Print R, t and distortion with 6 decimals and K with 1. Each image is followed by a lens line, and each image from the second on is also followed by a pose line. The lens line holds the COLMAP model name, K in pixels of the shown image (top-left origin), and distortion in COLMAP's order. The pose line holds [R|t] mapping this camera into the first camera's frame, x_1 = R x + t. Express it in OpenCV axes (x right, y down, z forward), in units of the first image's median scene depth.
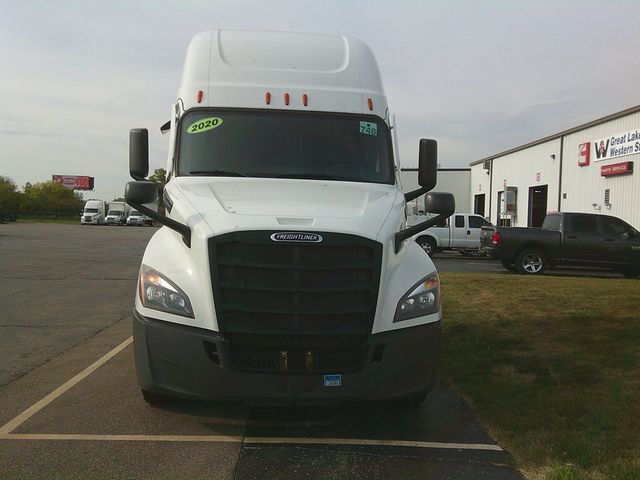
lens RADIAL K [[710.7, 0, 320.0], [0, 710.7, 240.0], [0, 0, 1]] dist [0.133887, 0.001683]
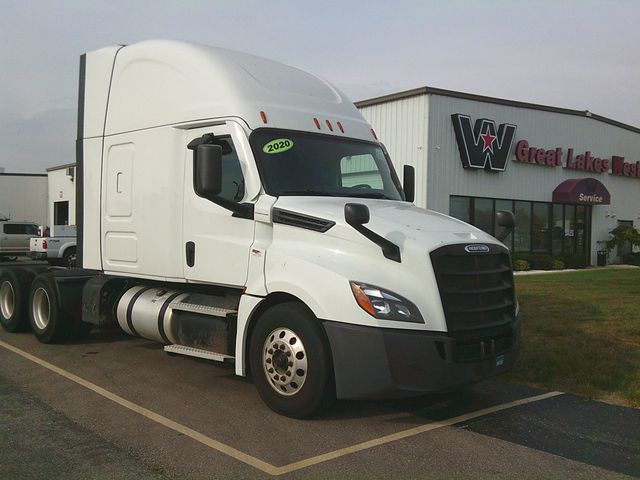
lens RADIAL K [[710.7, 0, 320.0], [0, 710.7, 240.0], [0, 0, 1]] dist [0.133887, 0.001683]
pose [[0.760160, -0.035728, 0.648753, -0.781394], [0.040107, 0.999163, 0.008032, -0.029589], [-0.648497, 0.019914, 0.760957, 0.174863]]
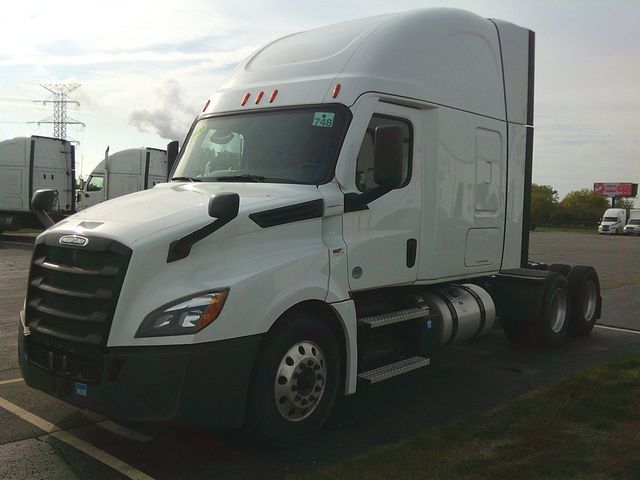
lens RADIAL K [[710.7, 0, 320.0], [0, 710.7, 240.0], [0, 0, 1]] dist [0.133887, 0.001683]
pose [[0.668247, 0.026507, -0.743467, 0.717434], [-0.036348, 0.999335, 0.002959, -0.014666], [0.743051, 0.025046, 0.668766, 0.433773]]
